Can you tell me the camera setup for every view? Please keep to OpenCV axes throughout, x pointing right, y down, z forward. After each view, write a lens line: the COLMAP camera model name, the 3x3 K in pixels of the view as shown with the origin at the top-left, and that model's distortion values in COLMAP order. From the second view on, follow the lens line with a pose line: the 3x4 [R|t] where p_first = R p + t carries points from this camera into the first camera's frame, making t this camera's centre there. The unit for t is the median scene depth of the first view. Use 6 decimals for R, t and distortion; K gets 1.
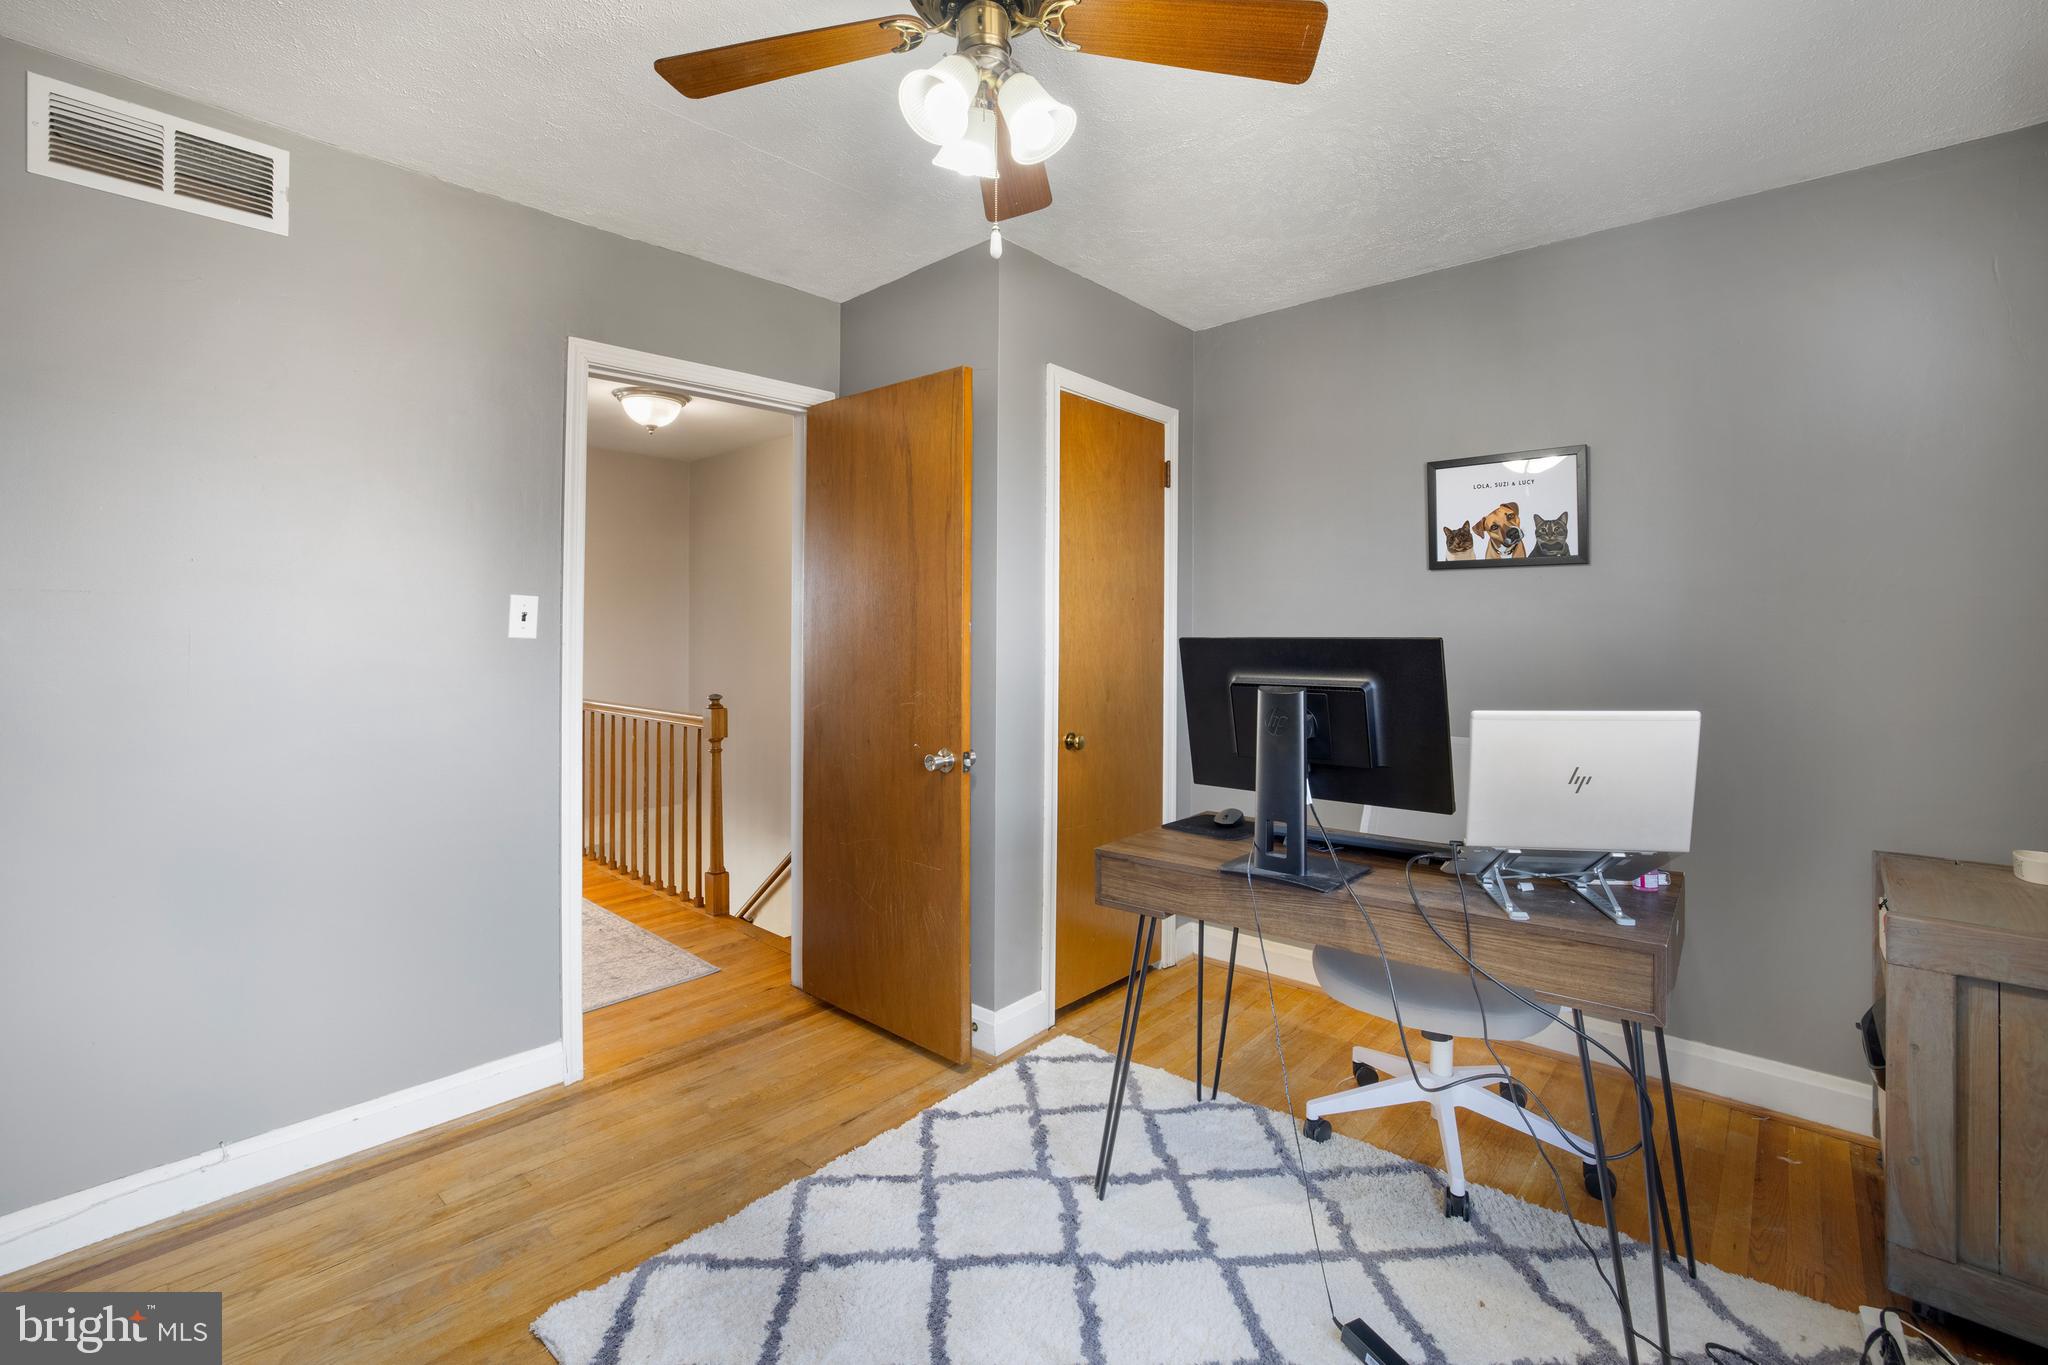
lens RADIAL K [[884.8, 0, 999.0], [0, 884.8, 618.5], [0, 0, 1]] dist [-0.035390, 0.006551]
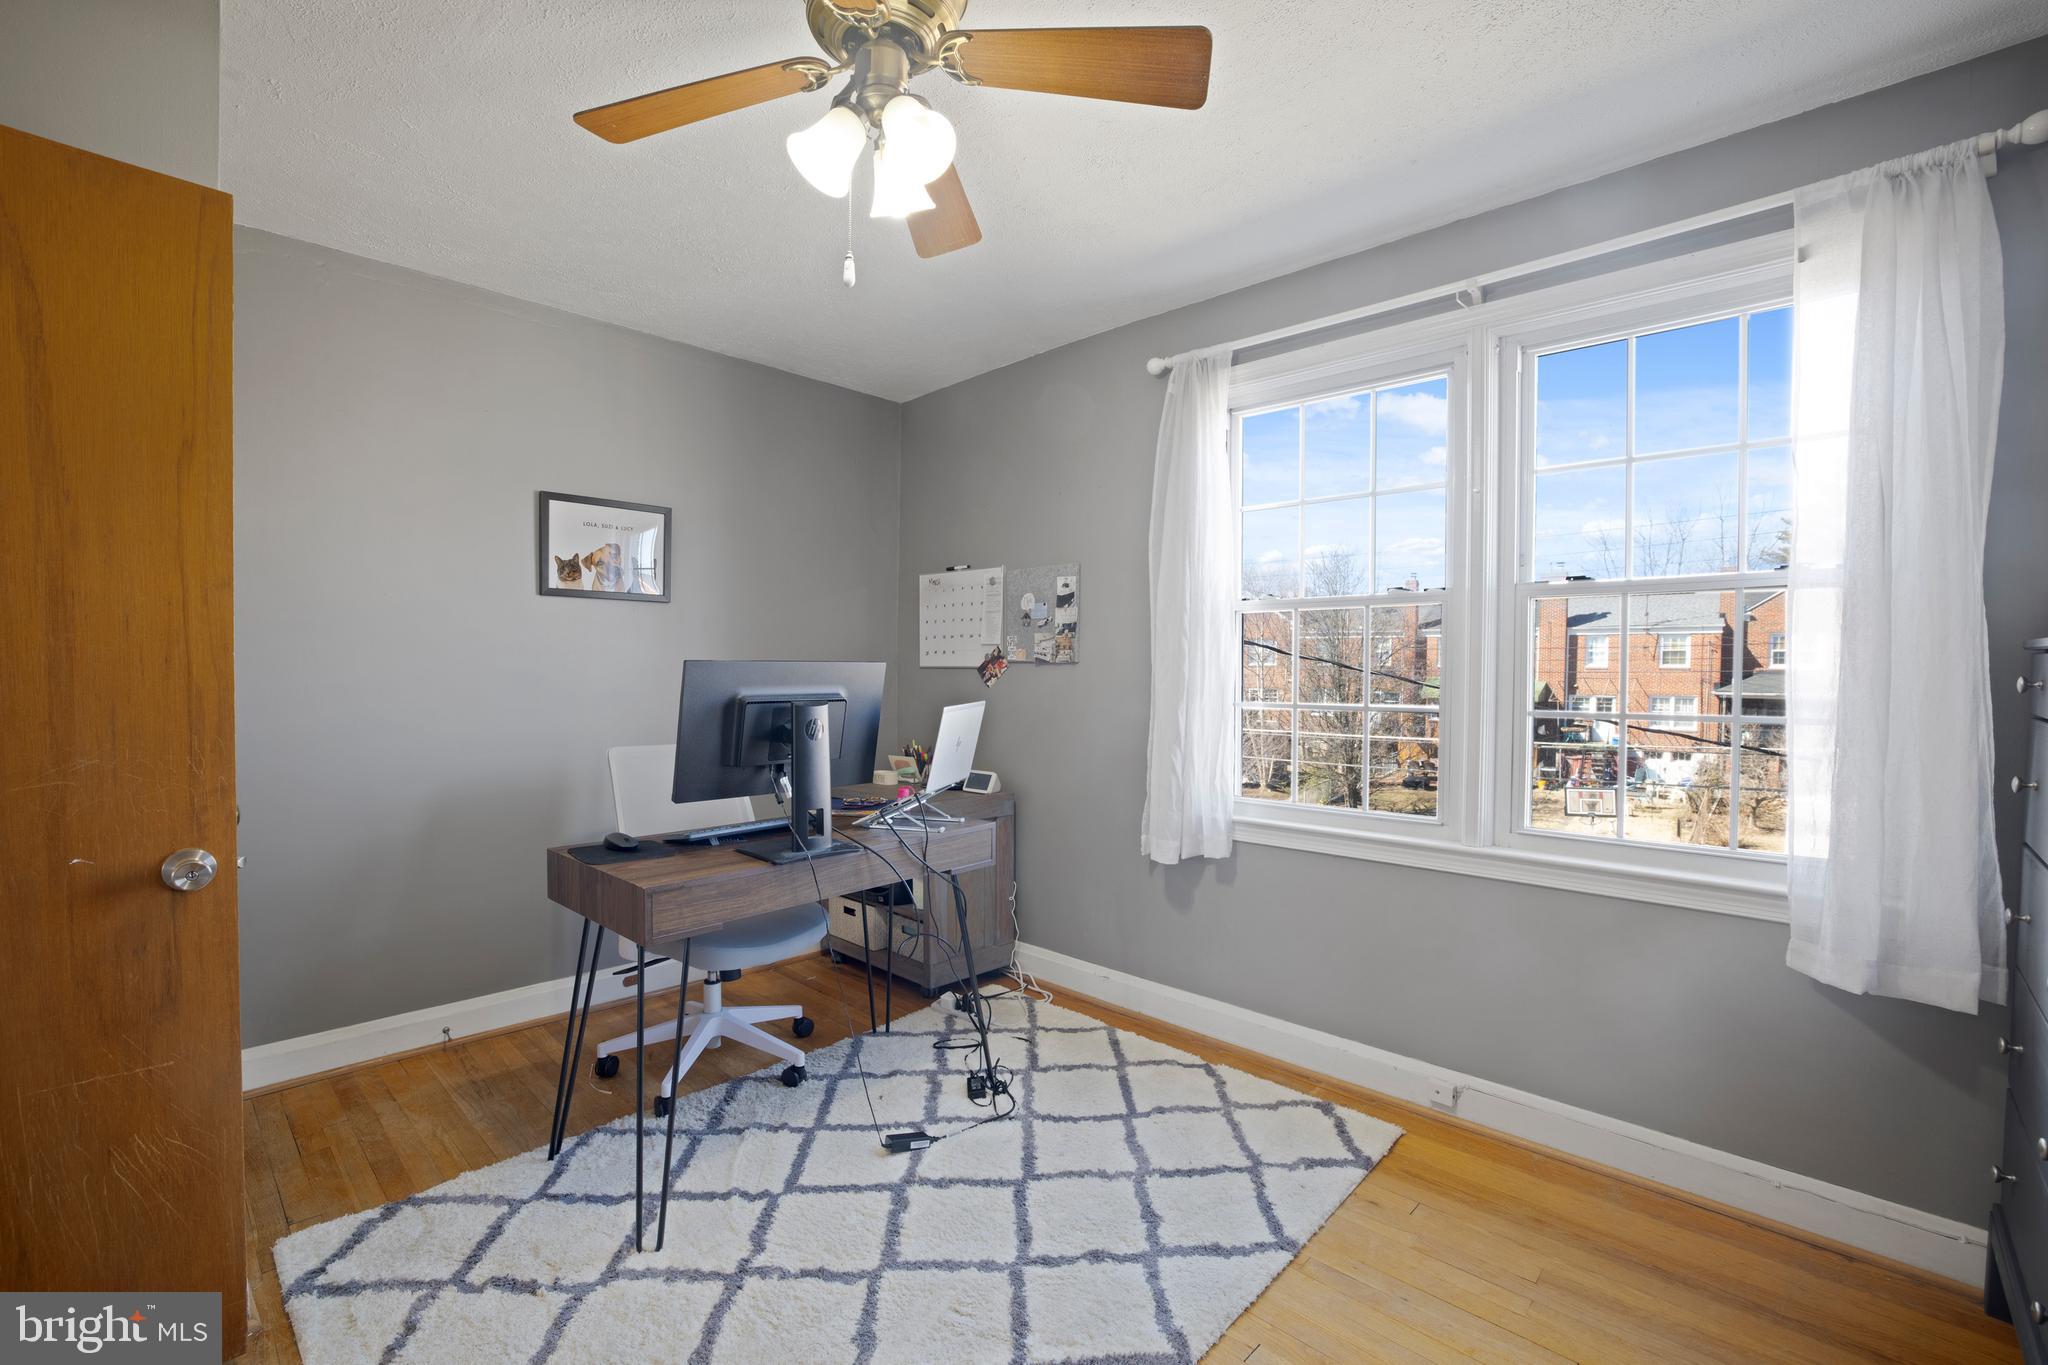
lens RADIAL K [[884.8, 0, 1024.1], [0, 884.8, 675.4], [0, 0, 1]] dist [-0.035390, 0.006551]
pose [[0.037635, -0.015051, 0.999178, -0.621506], [-0.026618, 0.999517, 0.016059, 0.009925], [-0.998937, -0.027200, 0.037217, 0.450529]]
